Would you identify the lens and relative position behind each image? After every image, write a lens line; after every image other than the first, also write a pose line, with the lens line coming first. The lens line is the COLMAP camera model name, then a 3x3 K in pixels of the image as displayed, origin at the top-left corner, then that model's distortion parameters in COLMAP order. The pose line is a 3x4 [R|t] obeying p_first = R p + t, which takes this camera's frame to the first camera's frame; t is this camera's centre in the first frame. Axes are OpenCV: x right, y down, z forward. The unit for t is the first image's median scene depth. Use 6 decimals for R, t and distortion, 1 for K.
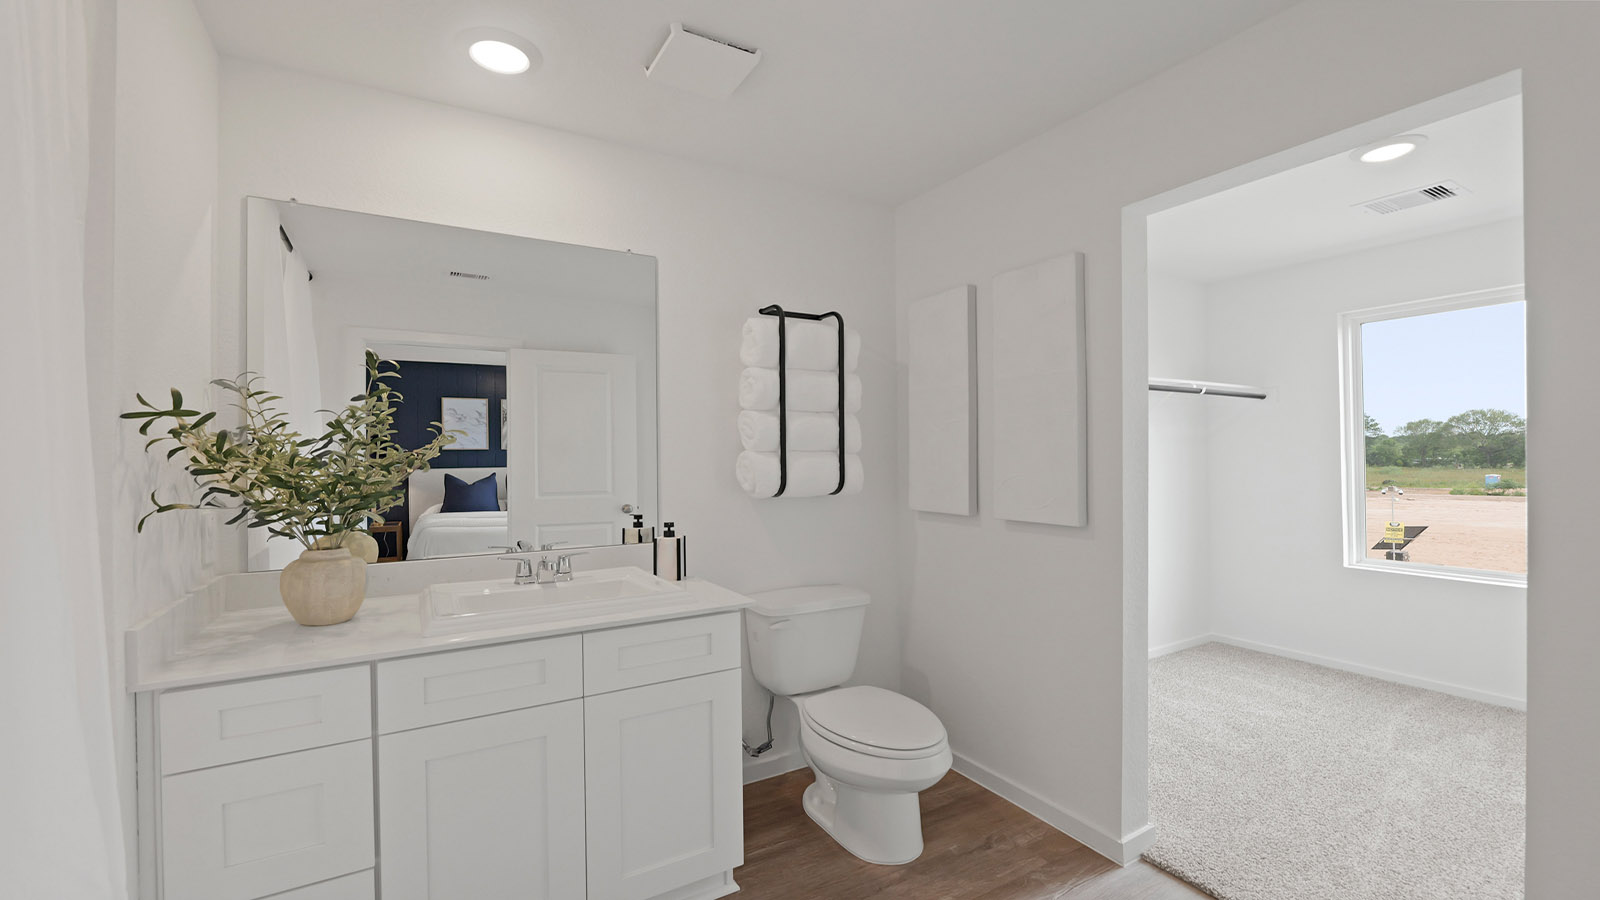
lens RADIAL K [[664.8, 0, 801.8], [0, 664.8, 454.4], [0, 0, 1]] dist [-0.006968, -0.000380]
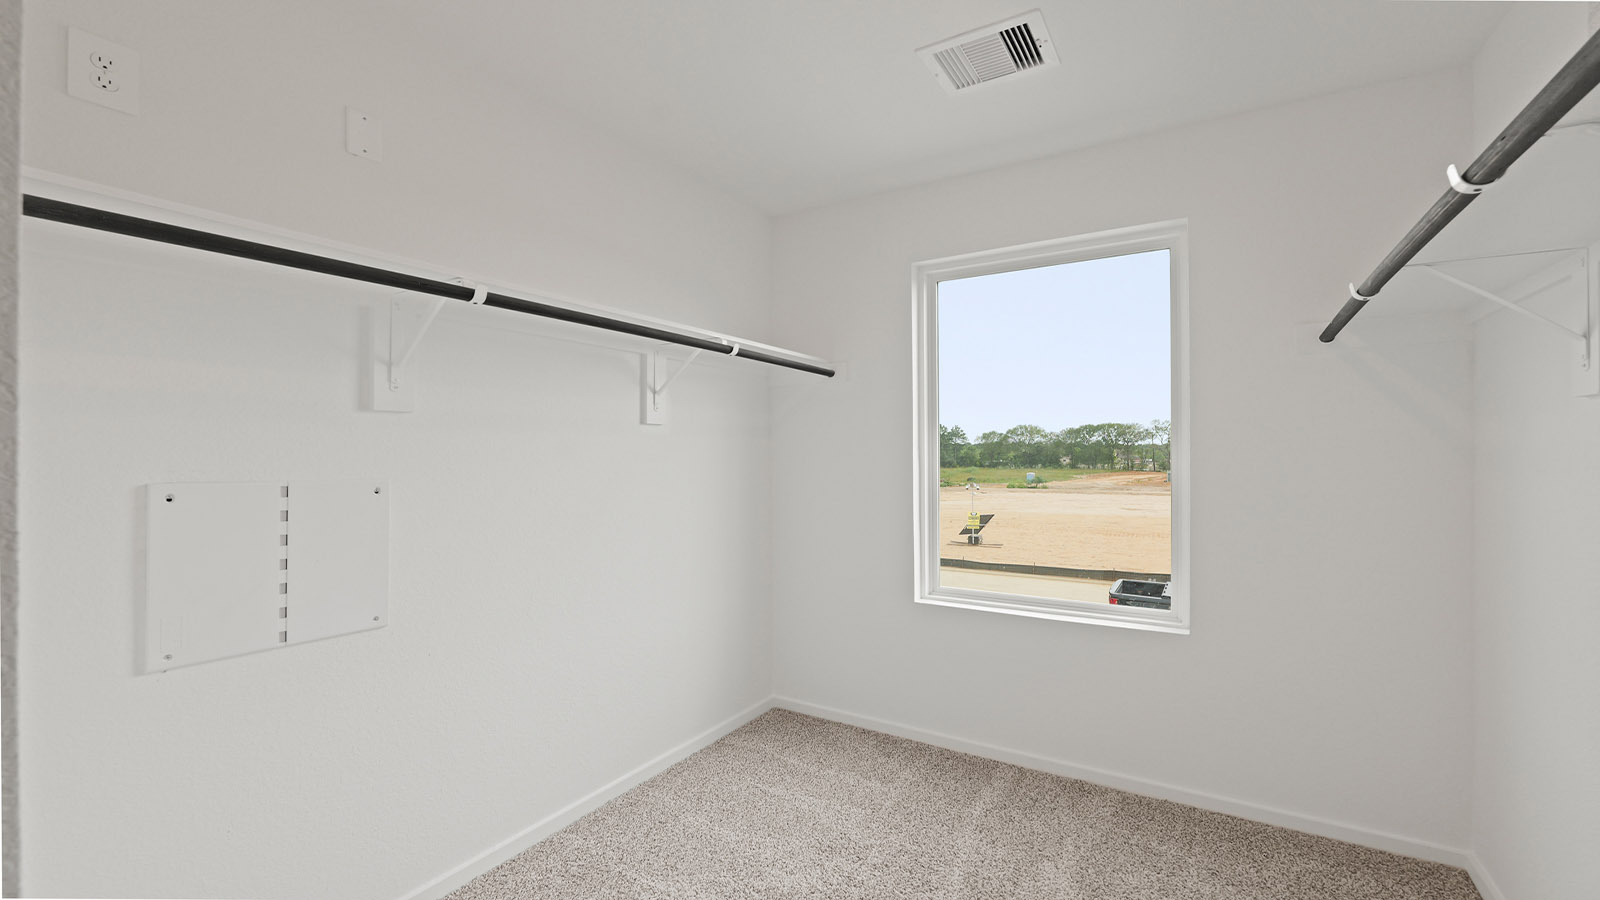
lens RADIAL K [[668.8, 0, 808.7], [0, 668.8, 468.4], [0, 0, 1]] dist [-0.001675, -0.000105]
pose [[0.883394, -0.001957, 0.468627, 0.335948], [-0.007259, 0.999814, 0.017857, 0.004990], [-0.468575, -0.019177, 0.883216, 0.364966]]
